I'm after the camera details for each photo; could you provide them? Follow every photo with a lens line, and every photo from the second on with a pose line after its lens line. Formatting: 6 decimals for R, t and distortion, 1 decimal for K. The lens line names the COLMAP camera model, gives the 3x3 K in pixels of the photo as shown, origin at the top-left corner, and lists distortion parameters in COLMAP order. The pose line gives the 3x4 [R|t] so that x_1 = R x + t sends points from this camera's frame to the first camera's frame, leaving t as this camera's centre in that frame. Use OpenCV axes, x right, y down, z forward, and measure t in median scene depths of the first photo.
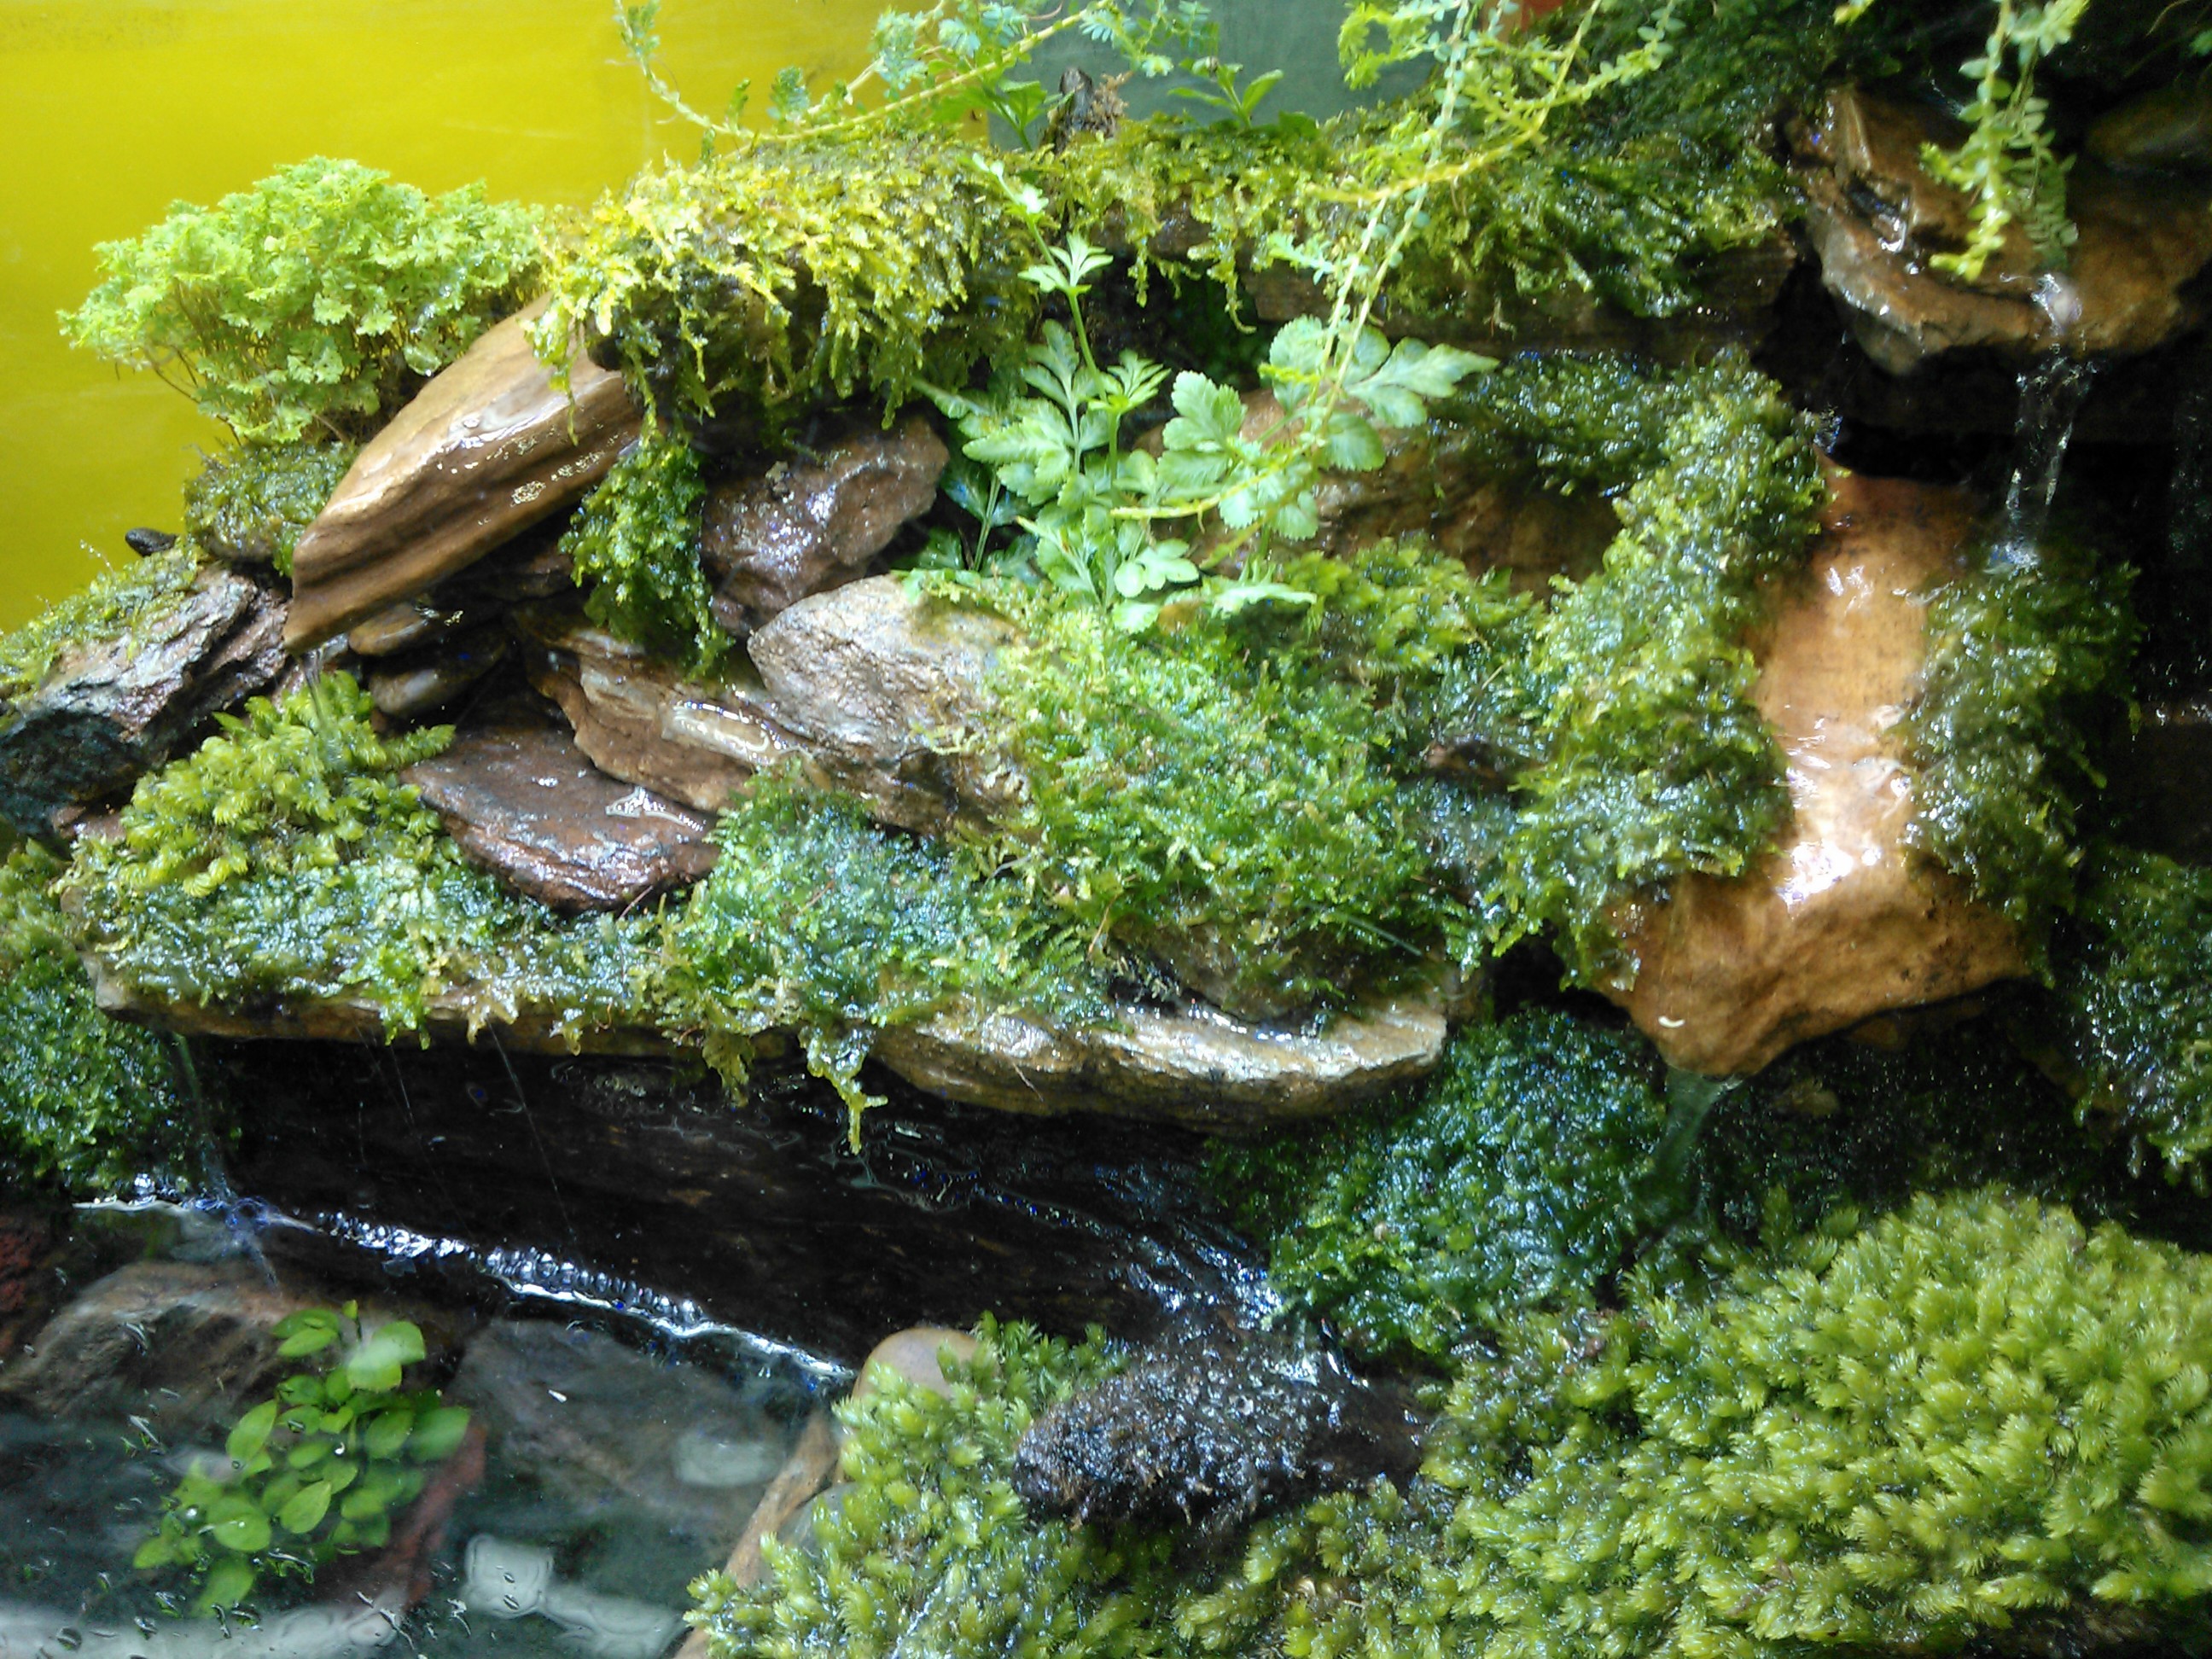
lens RADIAL K [[1895.9, 0, 1088.9], [0, 1895.9, 810.5], [0, 0, 1]] dist [0.072054, -0.227449]
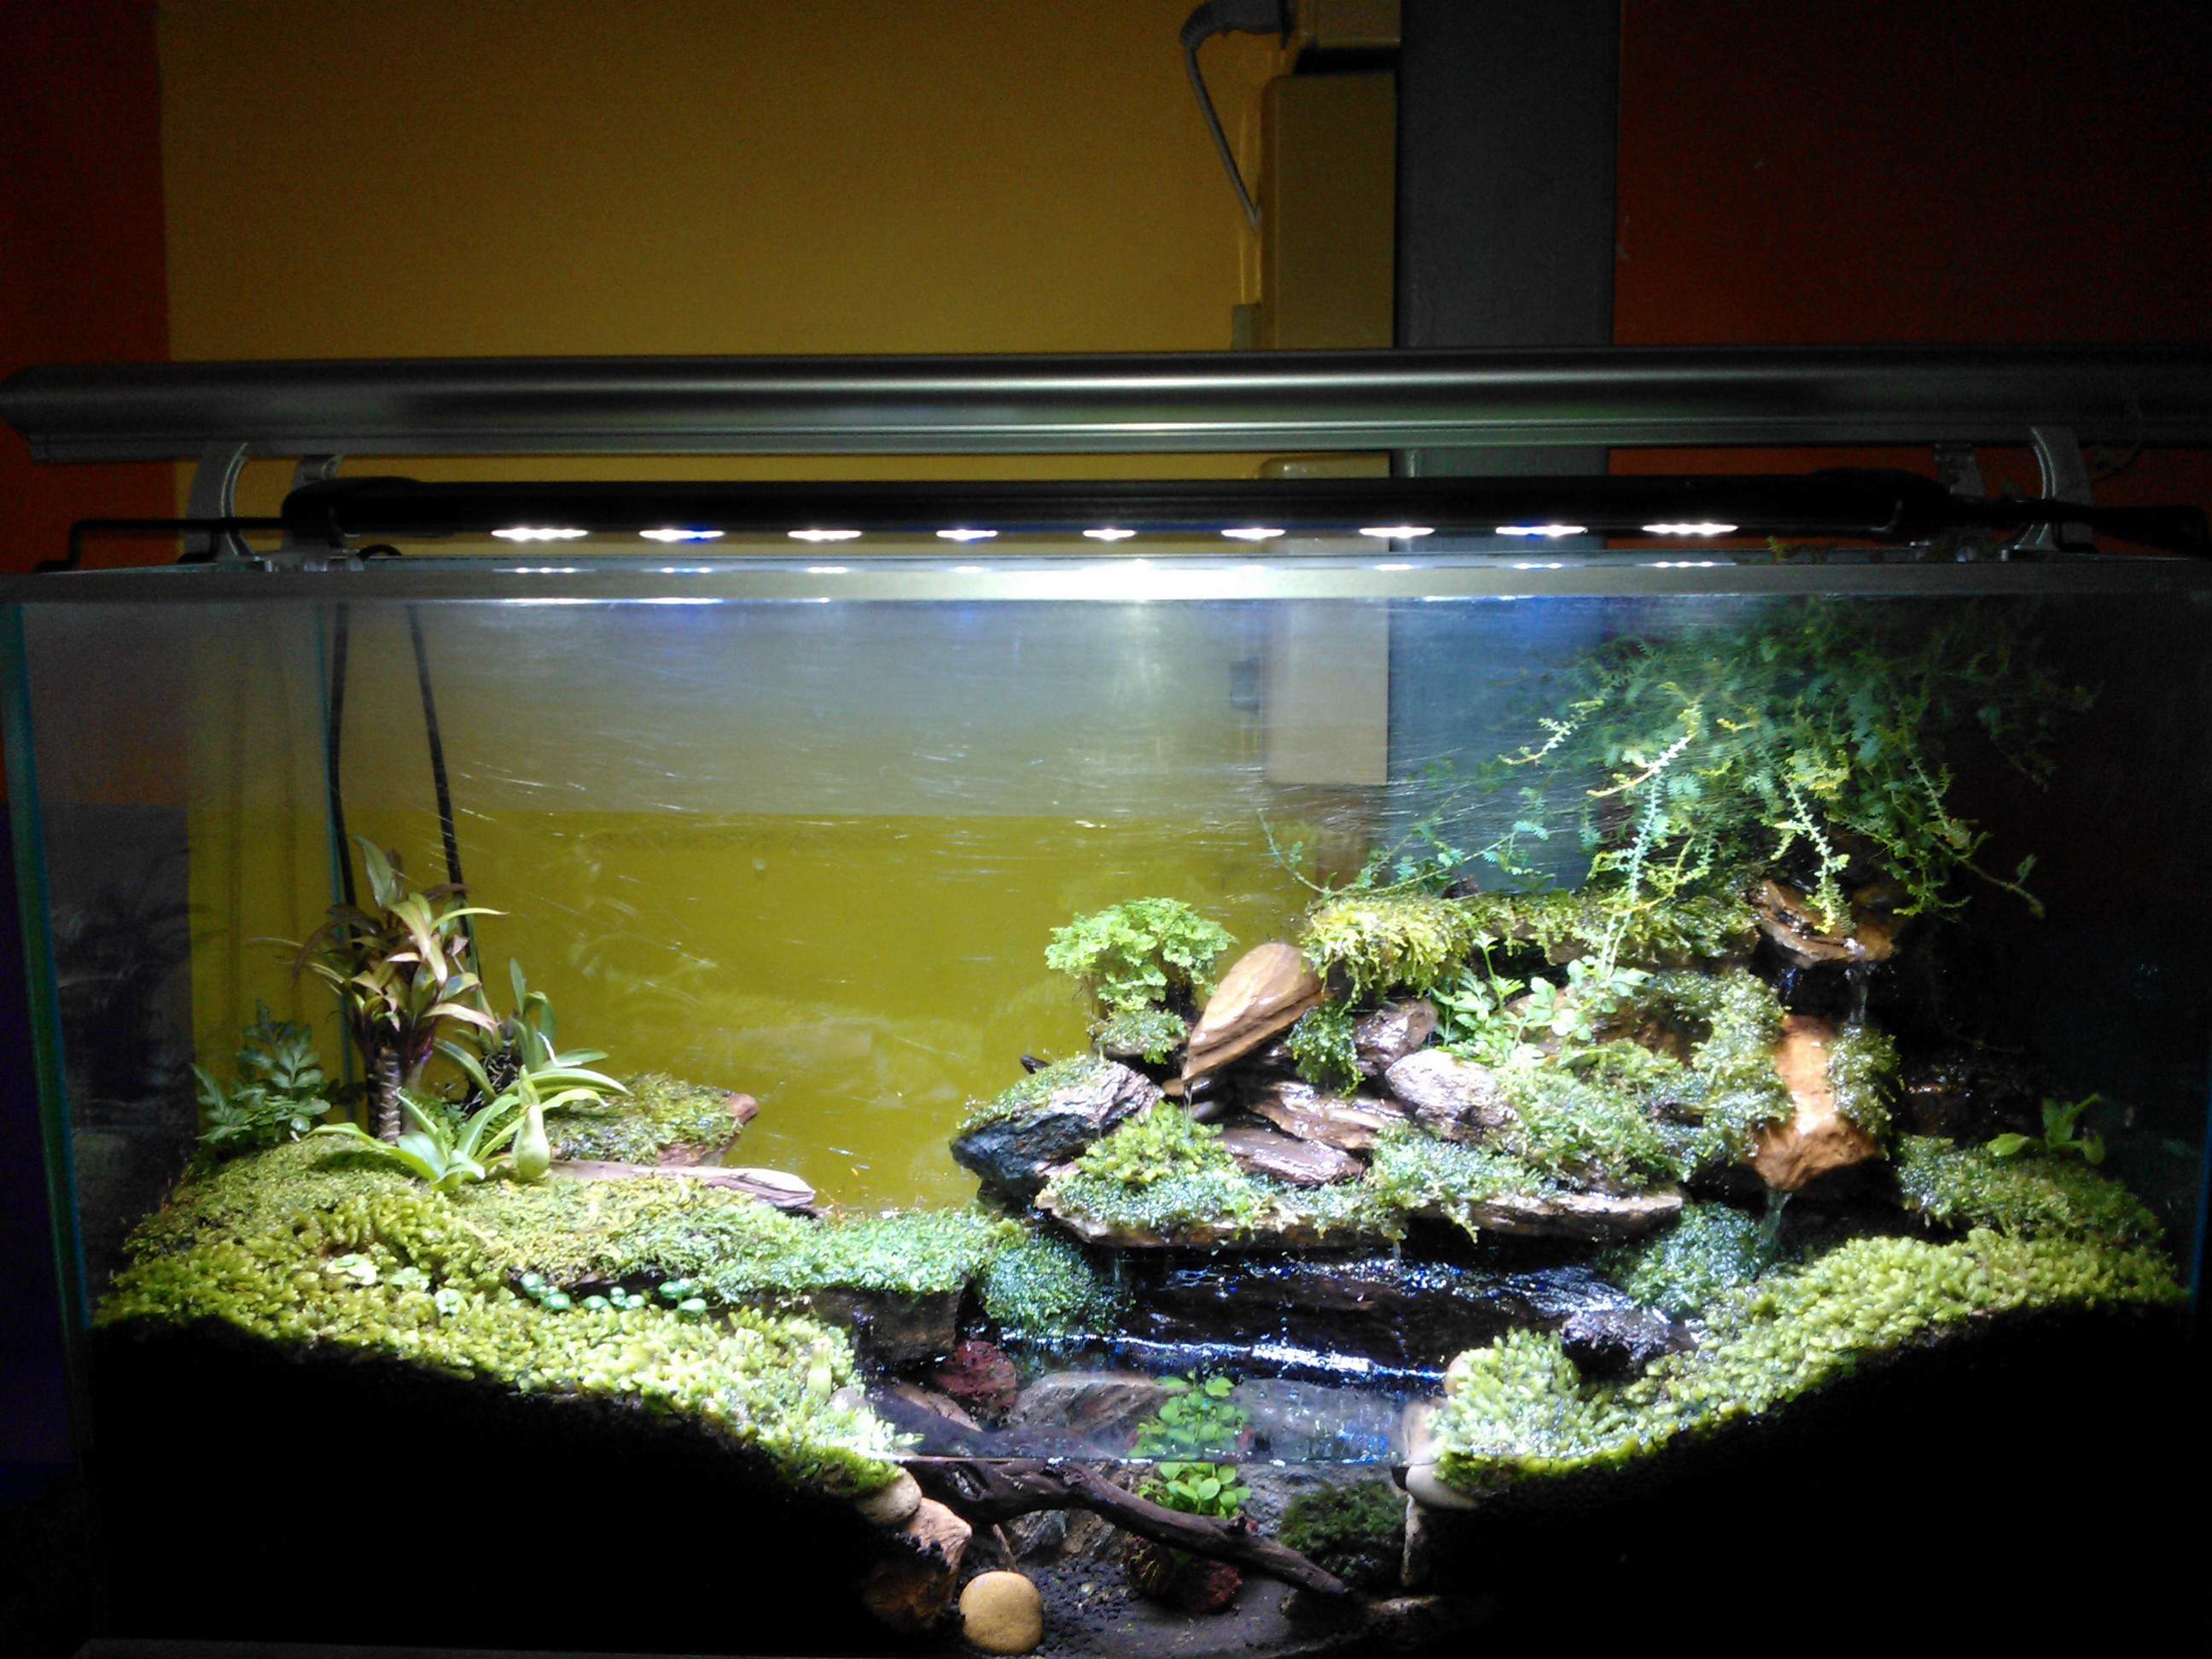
lens RADIAL K [[1895.9, 0, 1077.7], [0, 1895.9, 820.6], [0, 0, 1]] dist [0.072054, -0.227449]
pose [[0.996162, 0.022692, 0.084540, -0.850148], [0.011971, 0.921422, -0.388380, 0.615718], [-0.086710, 0.387901, 0.917613, -1.525427]]
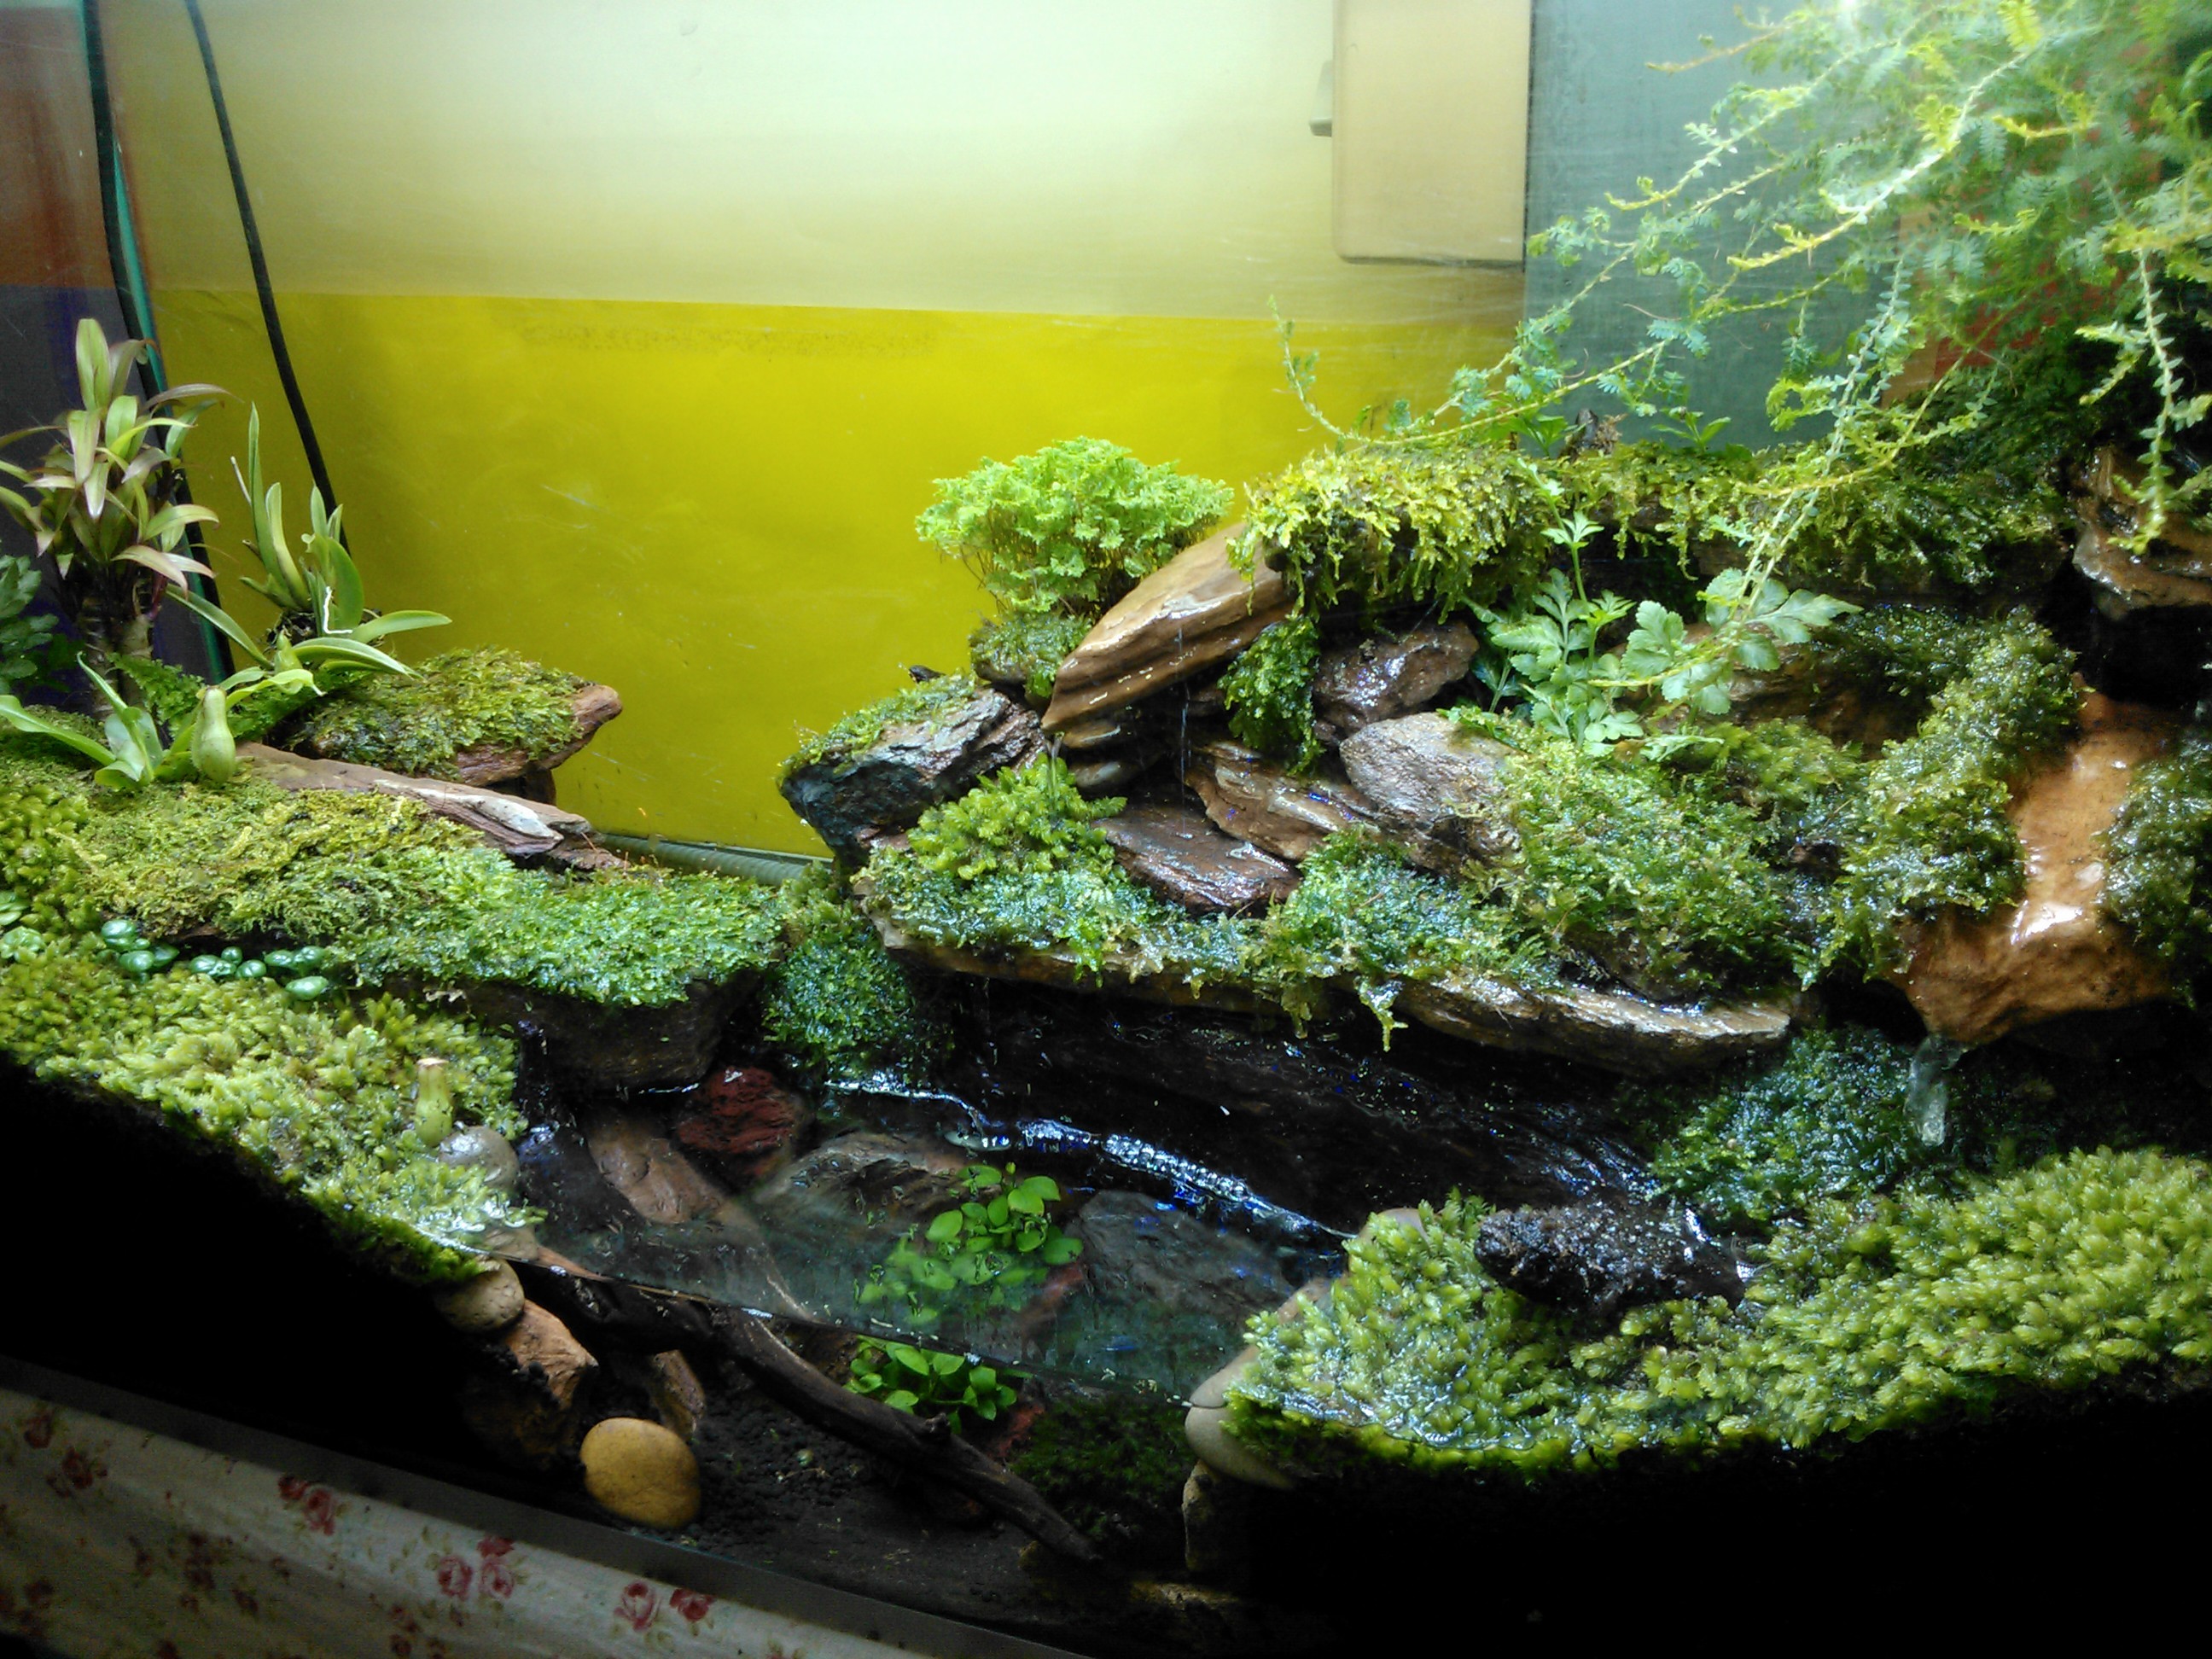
lens RADIAL K [[1895.9, 0, 1079.2], [0, 1895.9, 809.3], [0, 0, 1]] dist [0.072054, -0.227449]
pose [[0.970321, 0.099278, -0.220502, -0.038702], [-0.133772, 0.979982, -0.147443, 0.229347], [0.201451, 0.172564, 0.964178, -0.560099]]
